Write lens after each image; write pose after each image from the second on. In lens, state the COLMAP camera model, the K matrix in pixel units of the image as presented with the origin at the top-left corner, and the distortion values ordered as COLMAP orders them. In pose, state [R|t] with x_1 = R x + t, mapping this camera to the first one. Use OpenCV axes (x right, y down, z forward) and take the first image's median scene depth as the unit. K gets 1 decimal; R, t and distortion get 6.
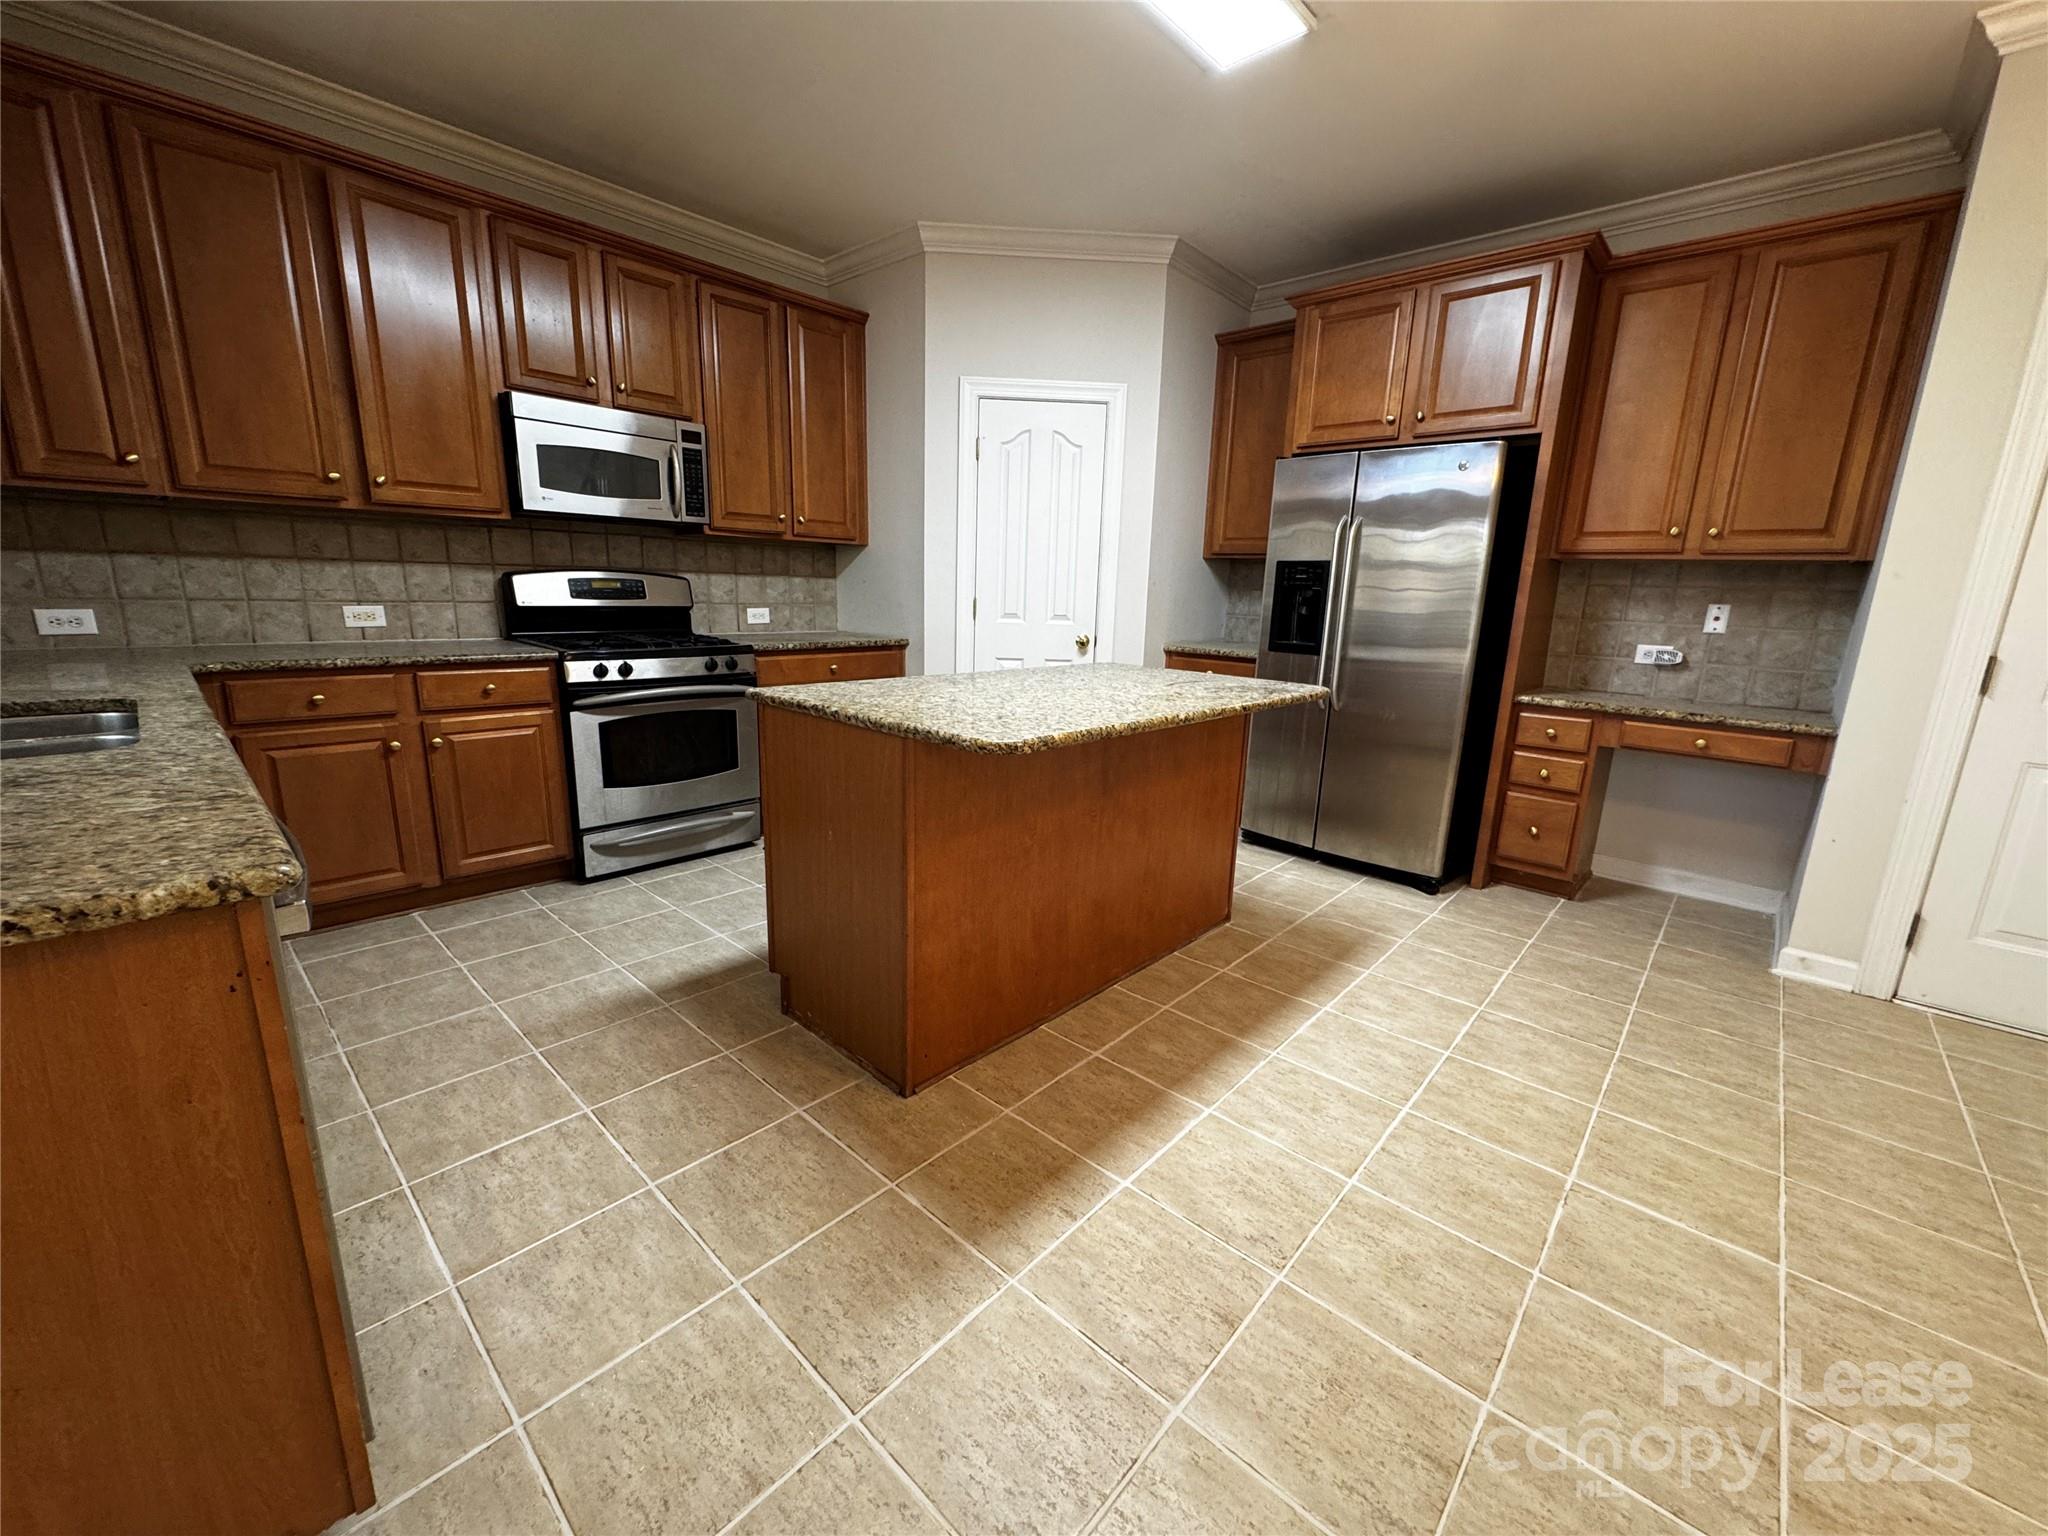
lens RADIAL K [[819.7, 0, 1026.2], [0, 819.7, 768.3], [0, 0, 1]] dist [-0.001446, -0.000701]
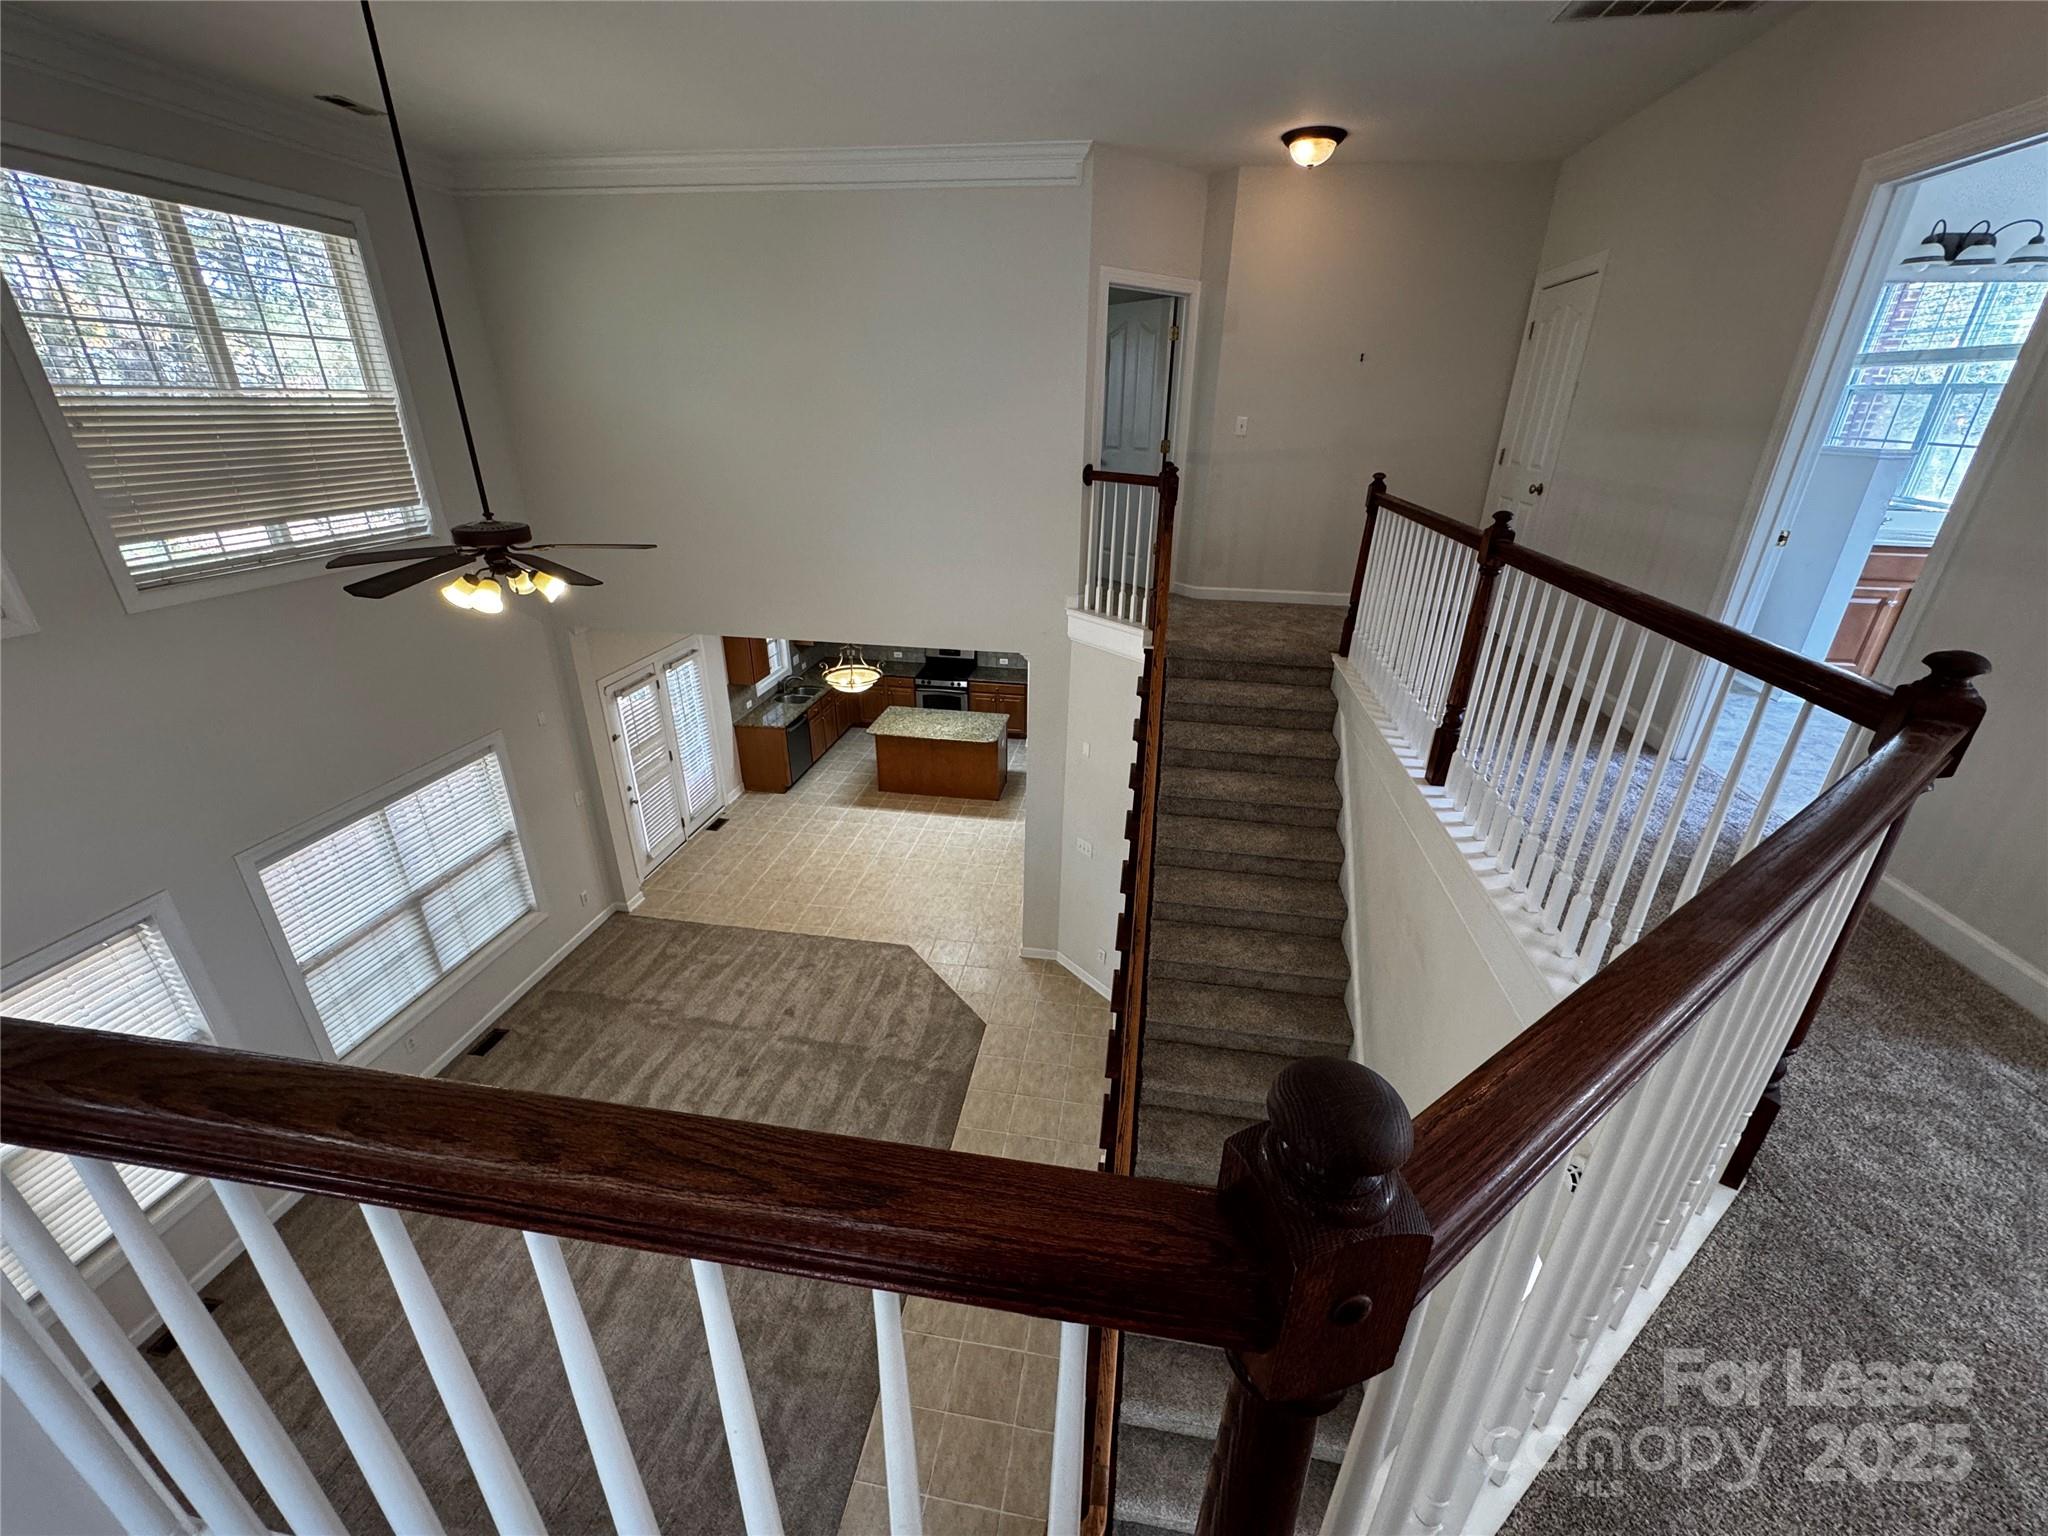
lens RADIAL K [[839.0, 0, 1023.5], [0, 839.0, 791.0], [0, 0, 1]] dist [-0.000492, -0.000088]
pose [[0.546422, 0.333012, -0.768456, 2.679641], [-0.179836, 0.942800, 0.280689, -0.761503], [0.817974, -0.015179, 0.575055, -0.797182]]
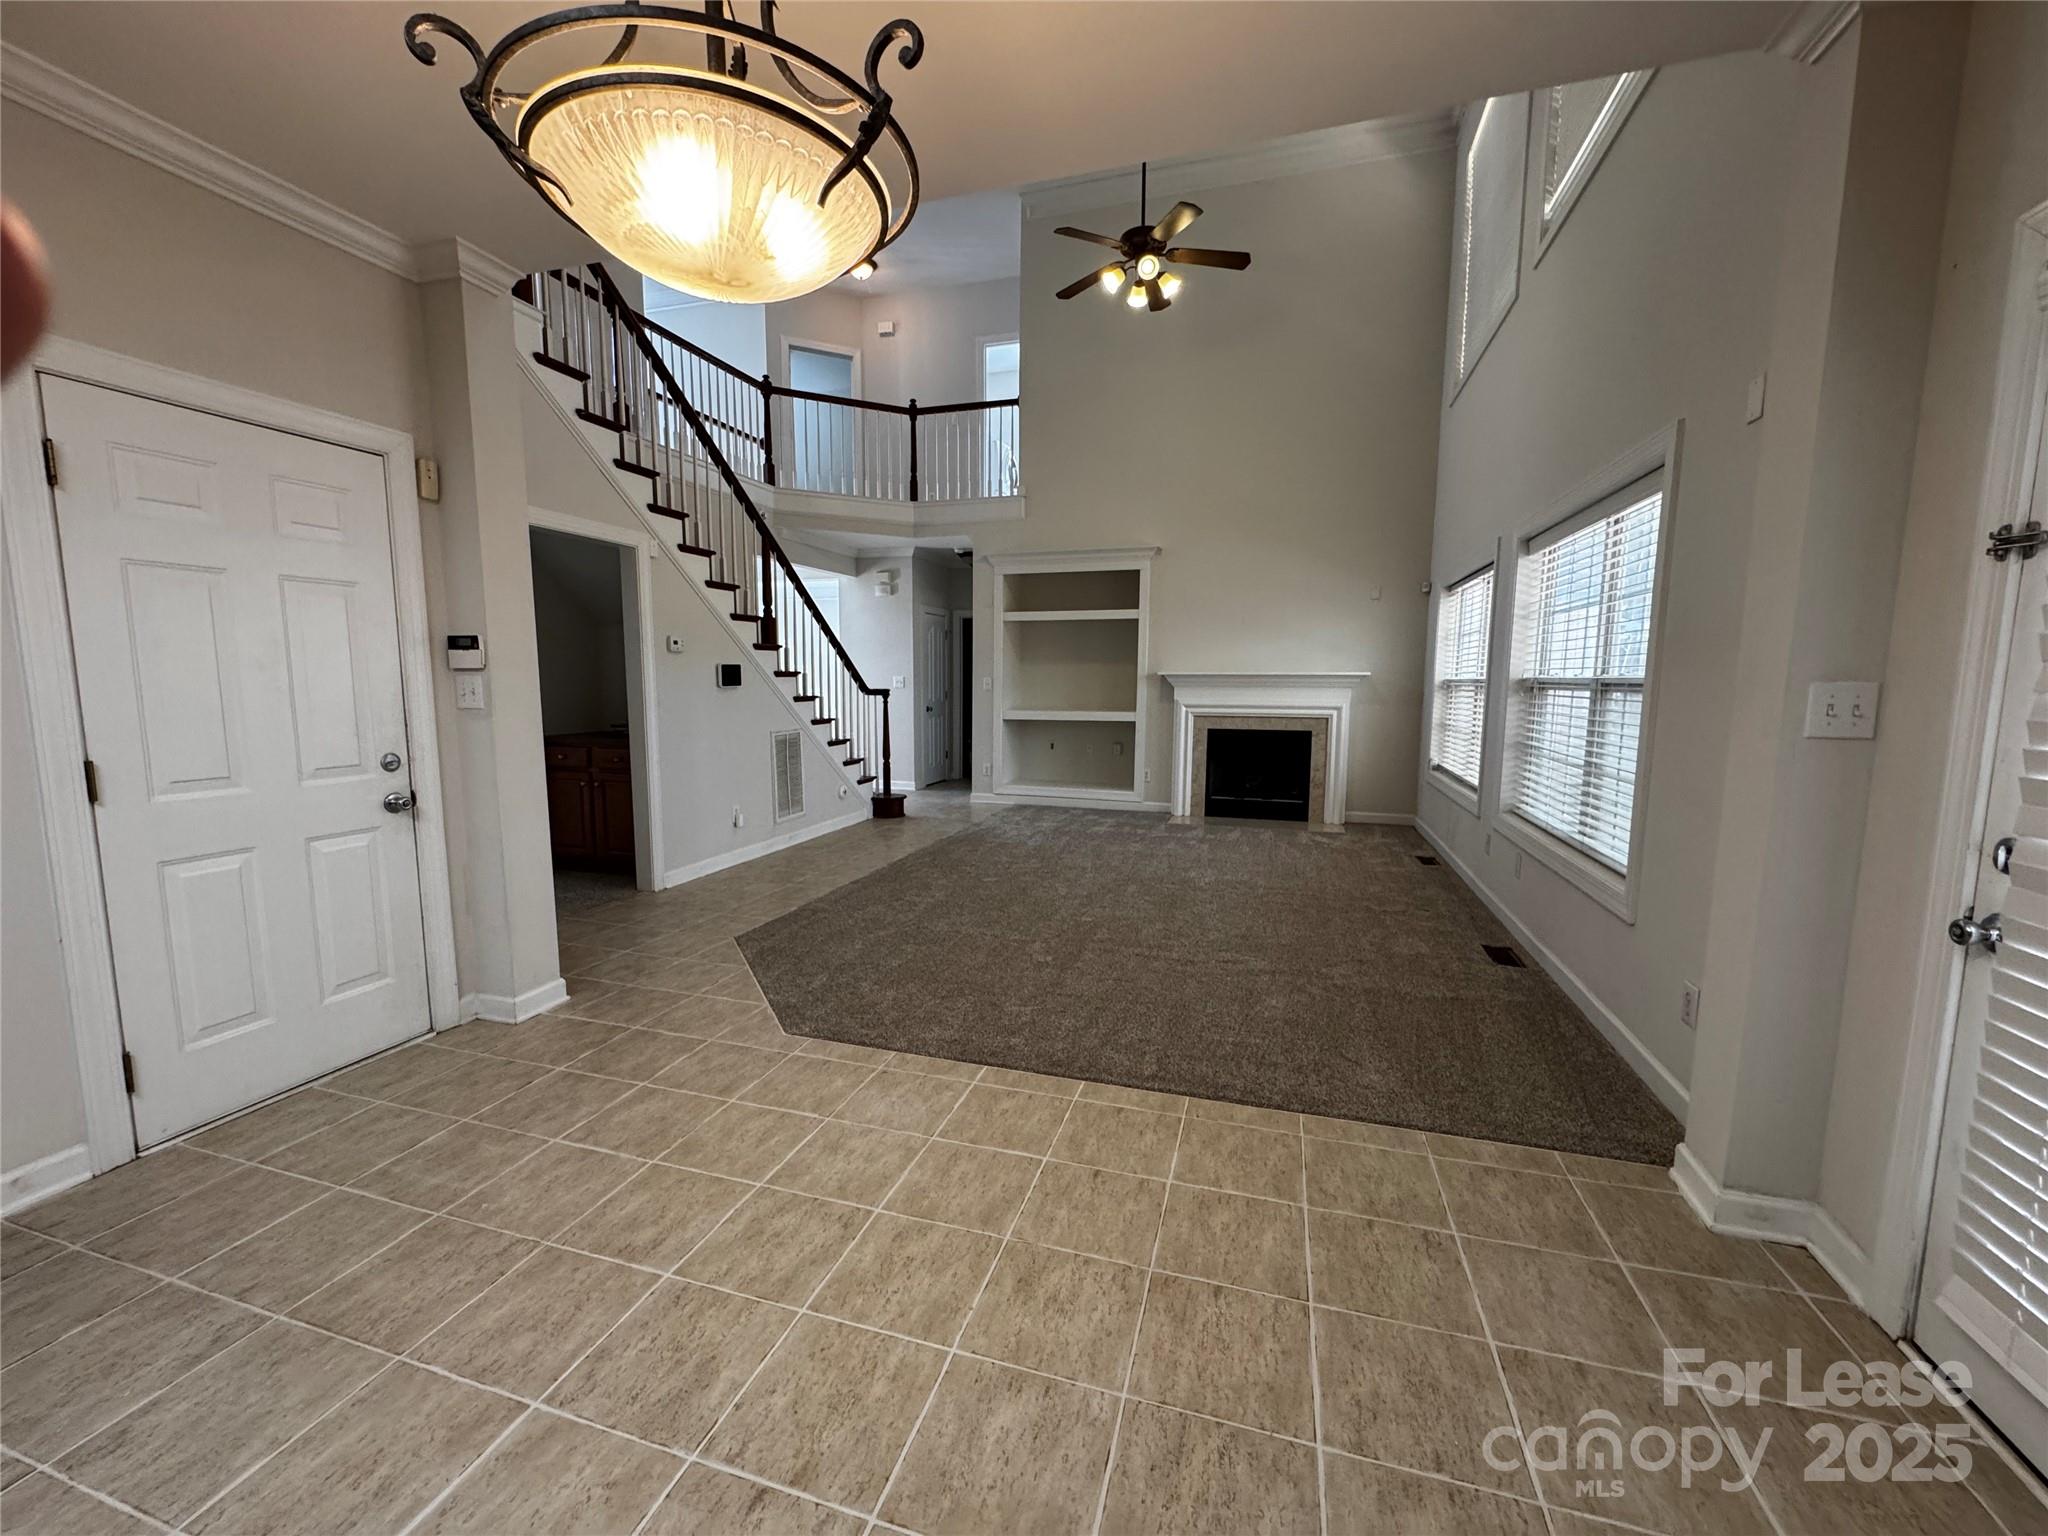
lens RADIAL K [[819.7, 0, 1026.2], [0, 819.7, 768.3], [0, 0, 1]] dist [-0.001446, -0.000701]
pose [[-0.426261, -0.138275, 0.893970, -0.042933], [0.177466, 0.956262, 0.232528, -0.111134], [-0.887022, 0.257767, -0.383078, 0.307295]]
